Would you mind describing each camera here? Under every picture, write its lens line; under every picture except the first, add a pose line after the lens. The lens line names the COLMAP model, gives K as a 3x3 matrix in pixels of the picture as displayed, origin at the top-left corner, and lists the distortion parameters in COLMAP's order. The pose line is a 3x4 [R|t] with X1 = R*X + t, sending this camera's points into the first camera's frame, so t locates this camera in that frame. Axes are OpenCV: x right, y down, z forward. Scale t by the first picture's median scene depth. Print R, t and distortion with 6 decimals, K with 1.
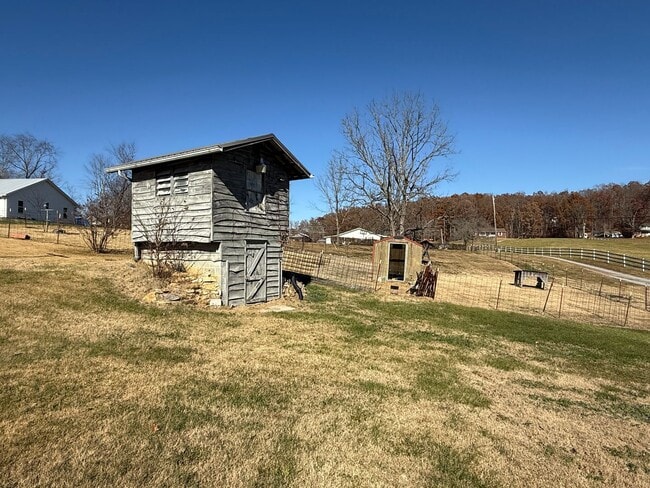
lens RADIAL K [[386.9, 0, 325.9], [0, 386.9, 248.1], [0, 0, 1]] dist [0.003698, -0.001248]
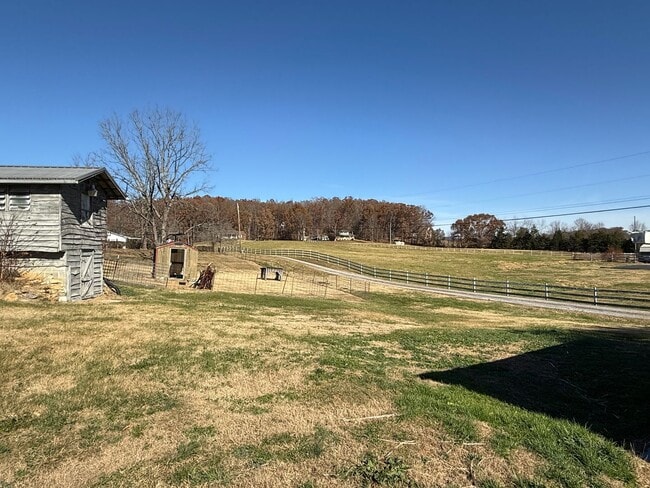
lens RADIAL K [[386.9, 0, 330.6], [0, 386.9, 245.2], [0, 0, 1]] dist [0.003698, -0.001248]
pose [[0.792363, 0.001342, 0.610049, -0.178888], [0.004774, 0.999953, -0.008401, -0.010586], [-0.610031, 0.009569, 0.792319, -0.266858]]
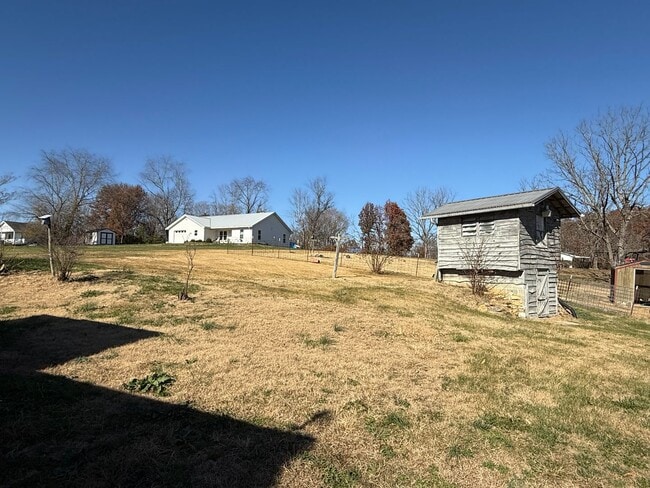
lens RADIAL K [[386.9, 0, 321.7], [0, 386.9, 245.5], [0, 0, 1]] dist [0.003698, -0.001248]
pose [[0.920741, -0.009450, -0.390060, -0.196438], [-0.011778, 0.998578, -0.051995, -0.011927], [0.389997, 0.052468, 0.919320, -0.265995]]
